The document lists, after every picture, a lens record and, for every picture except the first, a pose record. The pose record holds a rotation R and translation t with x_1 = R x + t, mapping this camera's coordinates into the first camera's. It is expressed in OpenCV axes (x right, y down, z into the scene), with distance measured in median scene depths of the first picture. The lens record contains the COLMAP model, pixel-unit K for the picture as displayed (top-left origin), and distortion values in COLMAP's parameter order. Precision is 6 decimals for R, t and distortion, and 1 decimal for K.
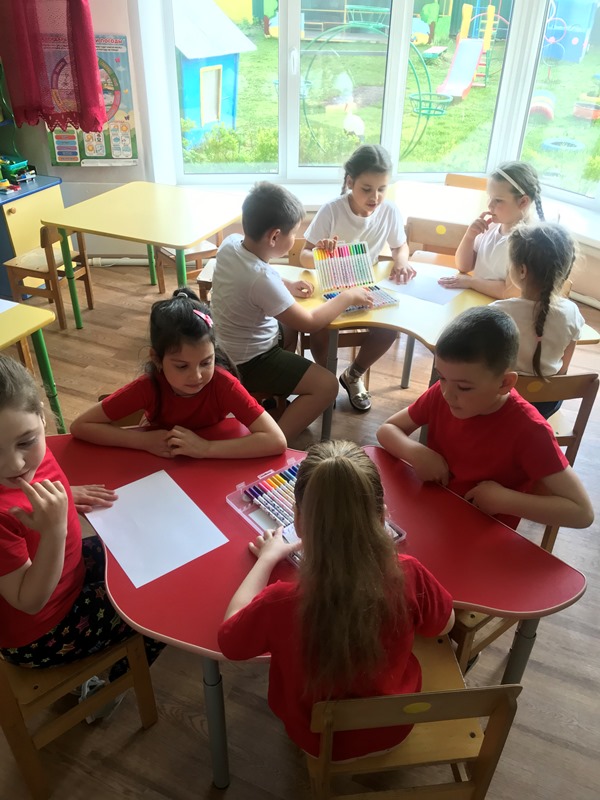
lens RADIAL K [[638.7, 0, 306.1], [0, 638.7, 407.0], [0, 0, 1]] dist [0.013926, -0.019147]
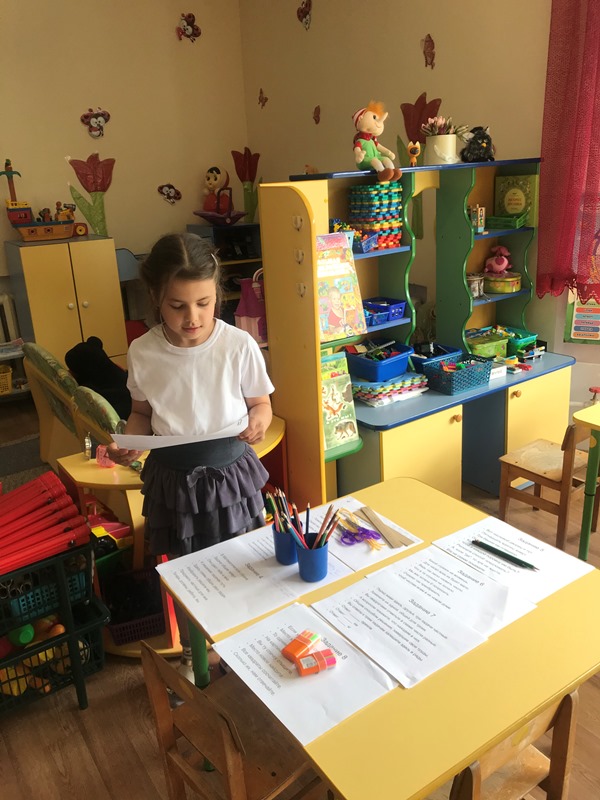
lens RADIAL K [[638.7, 0, 307.5], [0, 638.7, 401.6], [0, 0, 1]] dist [0.013926, -0.019147]
pose [[0.842958, 0.122416, -0.523867, -0.237645], [-0.242317, 0.955792, -0.166567, -0.090959], [0.480318, 0.267350, 0.835355, 0.186898]]
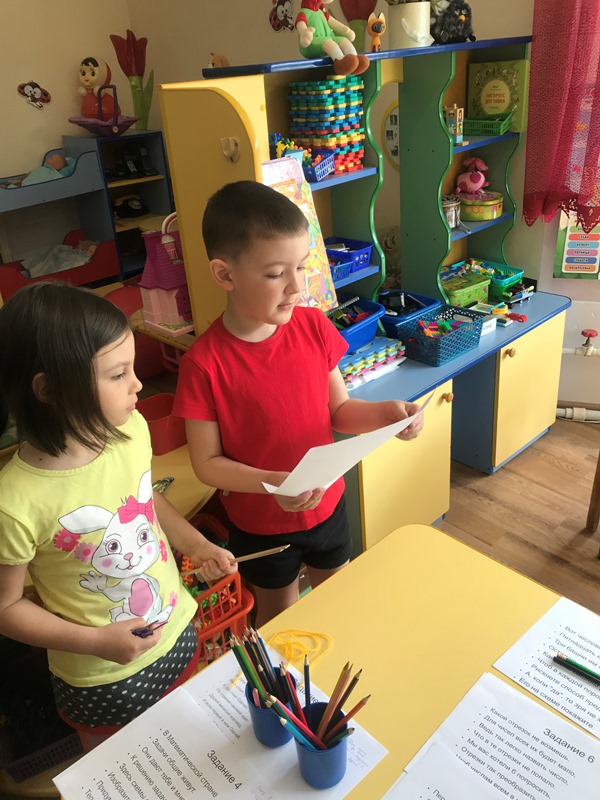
lens RADIAL K [[638.7, 0, 303.1], [0, 638.7, 397.2], [0, 0, 1]] dist [0.013926, -0.019147]
pose [[0.910787, 0.120476, -0.394909, -0.358330], [-0.154839, 0.986340, -0.056202, -0.178371], [0.382743, 0.112335, 0.917000, 0.309335]]
